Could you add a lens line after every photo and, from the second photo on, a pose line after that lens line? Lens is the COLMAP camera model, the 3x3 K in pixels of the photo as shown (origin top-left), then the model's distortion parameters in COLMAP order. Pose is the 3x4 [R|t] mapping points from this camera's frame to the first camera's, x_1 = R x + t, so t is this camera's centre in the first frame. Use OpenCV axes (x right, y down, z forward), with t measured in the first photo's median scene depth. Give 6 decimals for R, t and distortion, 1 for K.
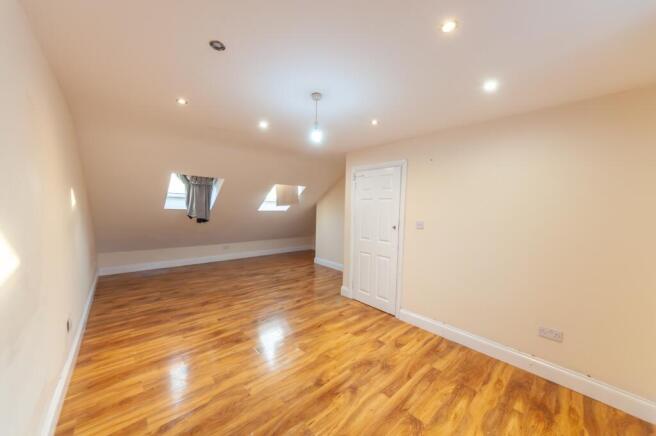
lens RADIAL K [[234.8, 0, 327.6], [0, 234.8, 217.1], [0, 0, 1]] dist [0.002485, -0.000338]
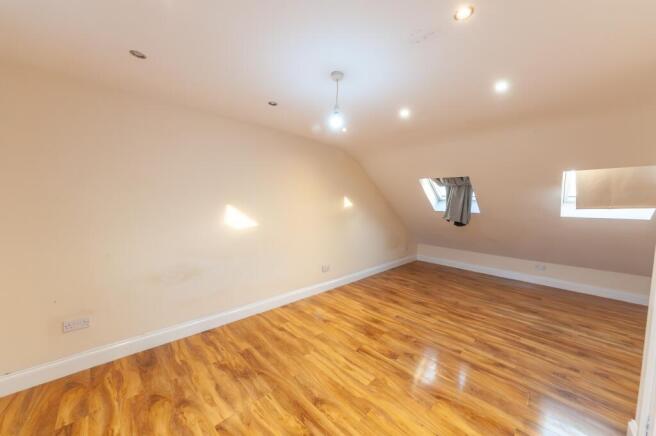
lens RADIAL K [[234.8, 0, 327.5], [0, 234.8, 217.5], [0, 0, 1]] dist [0.002485, -0.000338]
pose [[0.032581, 0.036144, -0.998815, 0.494450], [-0.062168, 0.997484, 0.034068, -0.013542], [0.997534, 0.060985, 0.034746, 0.573152]]
